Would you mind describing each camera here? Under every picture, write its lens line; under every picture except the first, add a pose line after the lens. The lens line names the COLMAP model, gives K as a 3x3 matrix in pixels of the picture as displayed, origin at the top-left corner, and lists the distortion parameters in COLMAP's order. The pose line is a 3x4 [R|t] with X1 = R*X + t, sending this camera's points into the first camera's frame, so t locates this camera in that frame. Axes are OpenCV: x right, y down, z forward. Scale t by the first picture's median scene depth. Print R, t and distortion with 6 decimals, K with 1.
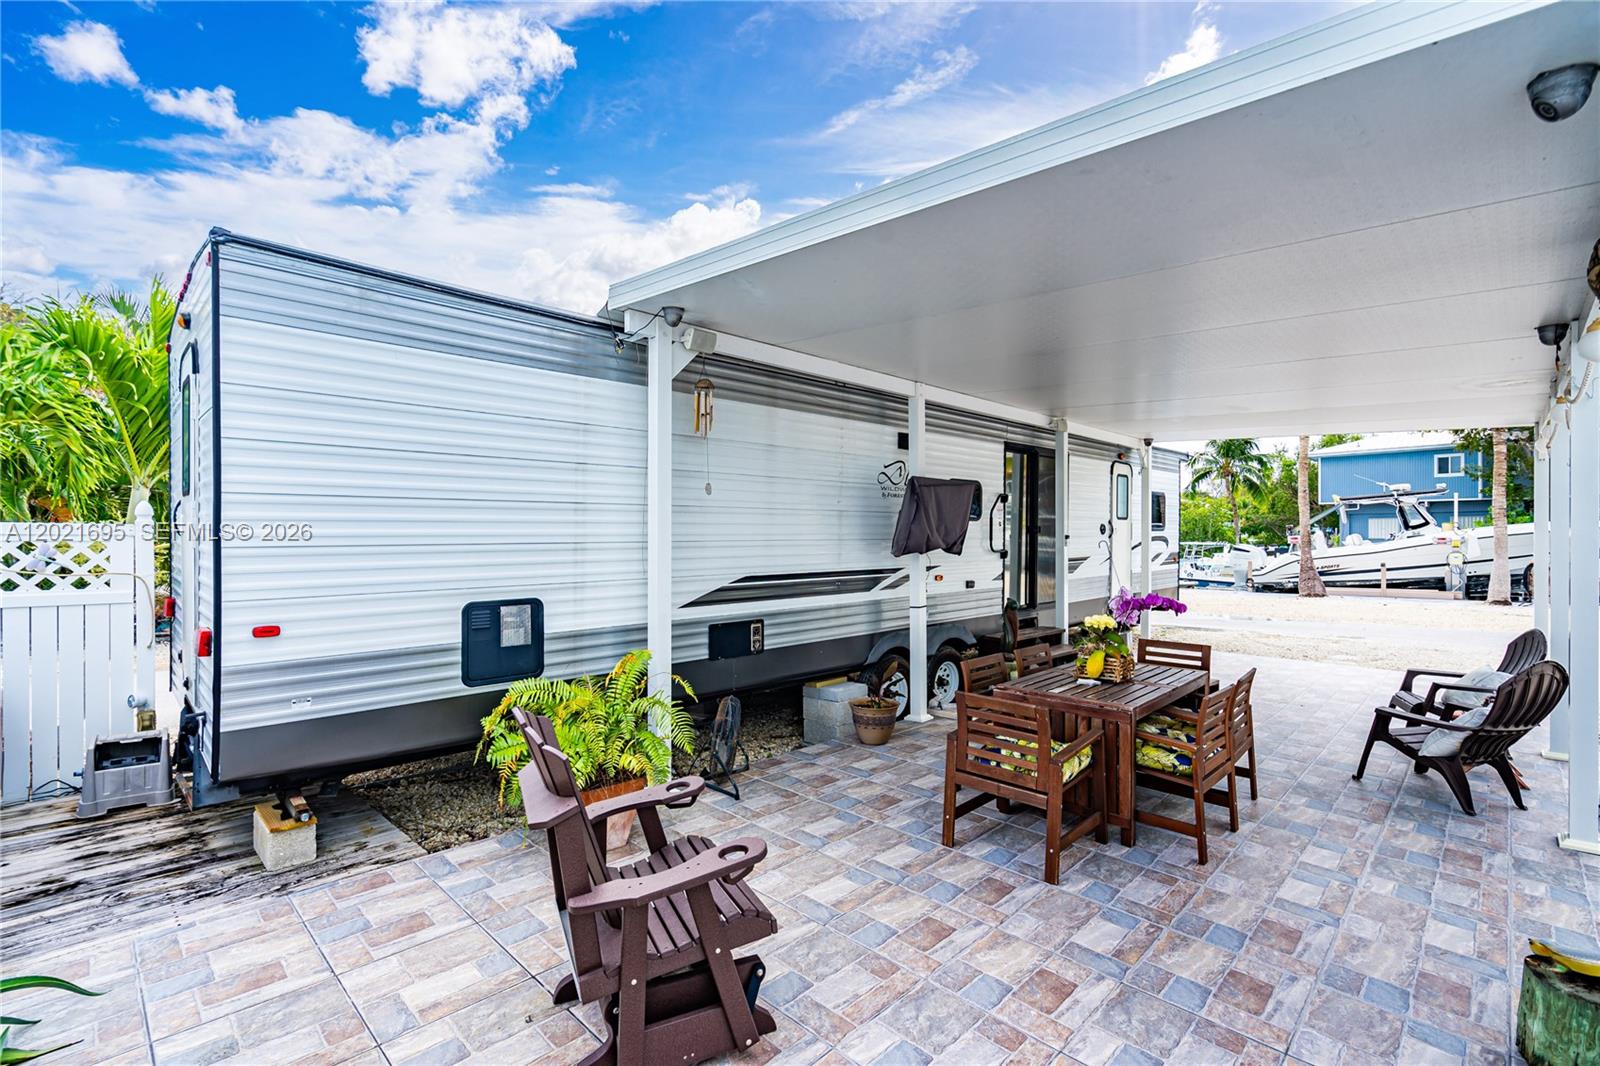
lens RADIAL K [[721.8, 0, 800.0], [0, 721.8, 533.0], [0, 0, 1]] dist [-0.002274, -0.000348]
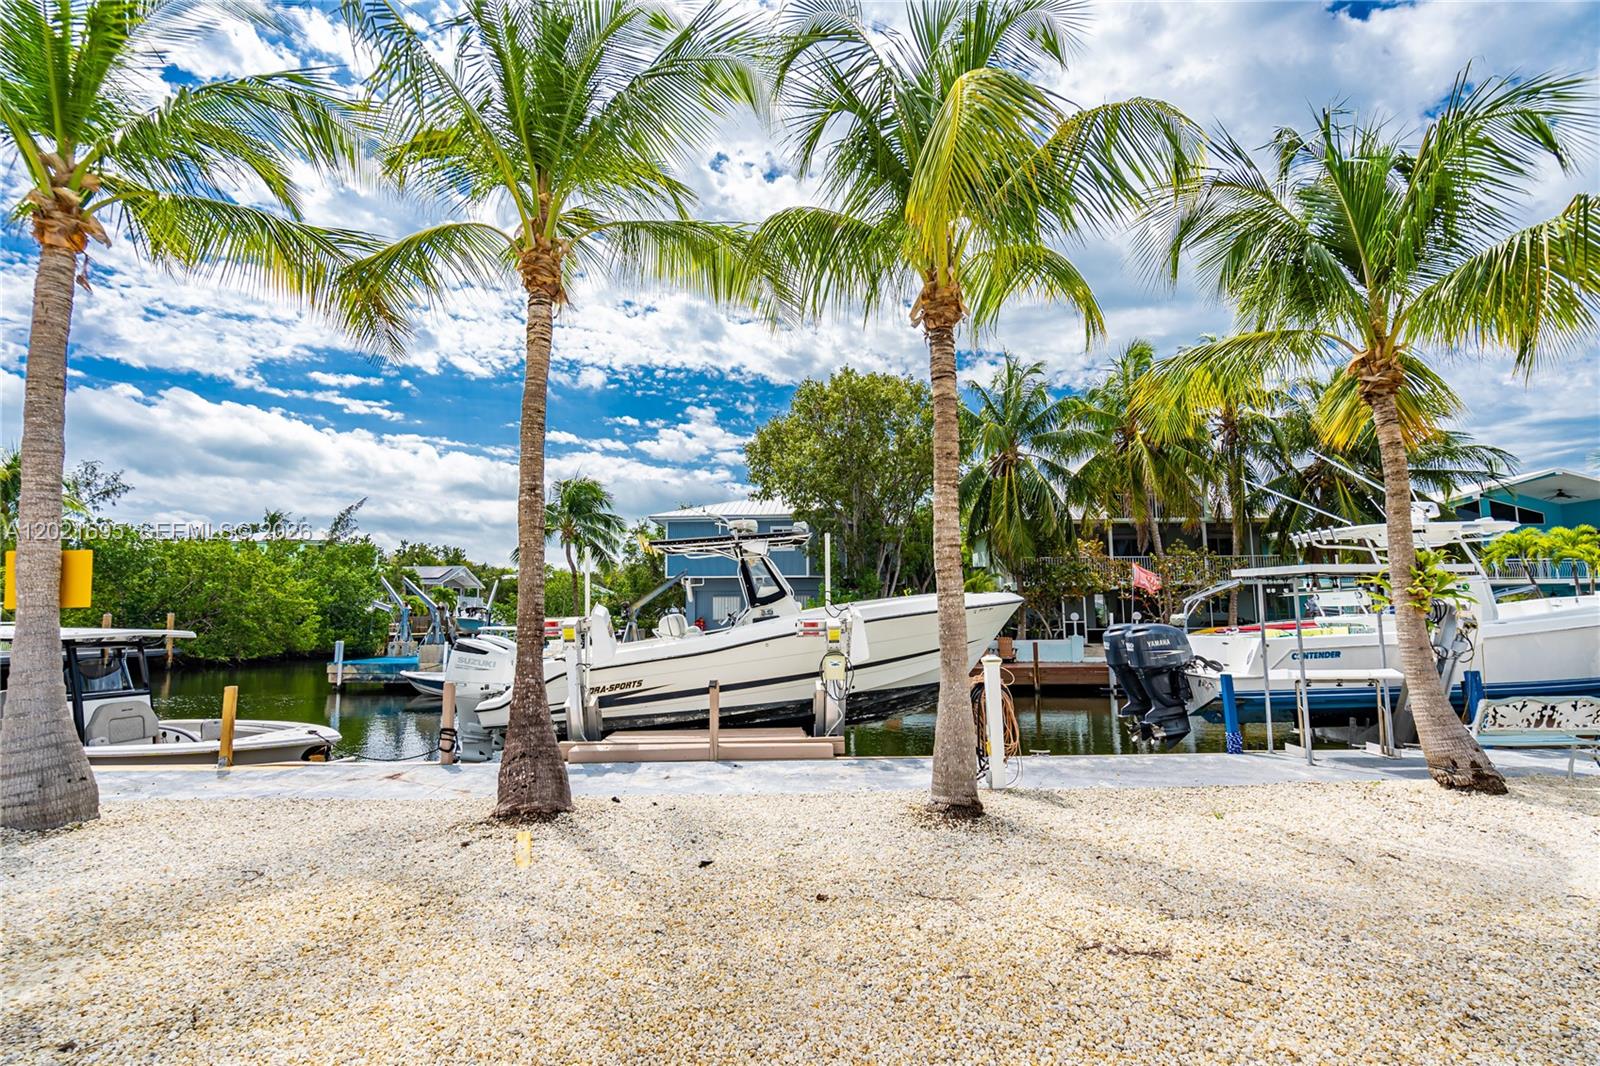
lens RADIAL K [[748.3, 0, 800.0], [0, 748.3, 533.0], [0, 0, 1]] dist [-0.011107, -0.000284]
pose [[0.717182, 0.077175, 0.692599, 0.546399], [-0.002195, 0.994094, -0.108497, 0.002272], [-0.696882, 0.076292, 0.713116, 0.656282]]
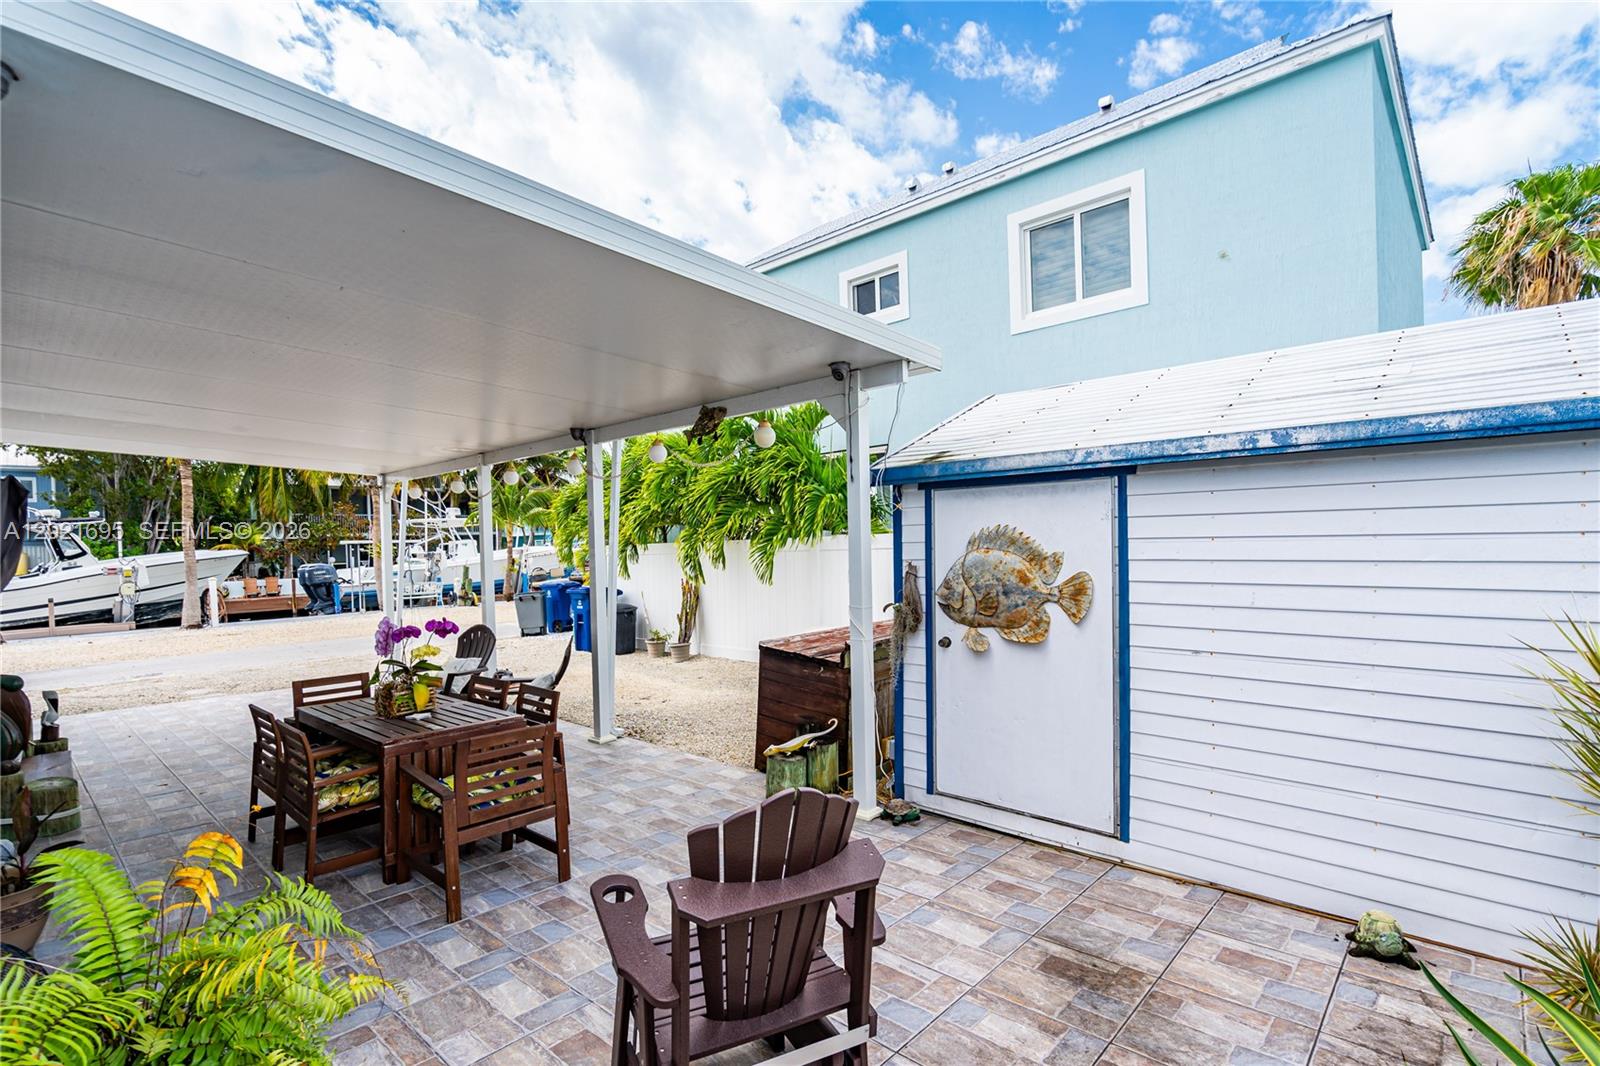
lens RADIAL K [[748.3, 0, 800.0], [0, 748.3, 533.0], [0, 0, 1]] dist [-0.011107, -0.000284]
pose [[-0.037152, 0.019492, 0.999120, -0.138621], [0.021110, 0.999602, -0.018716, -0.002100], [-0.999087, 0.020396, -0.037549, 0.116304]]
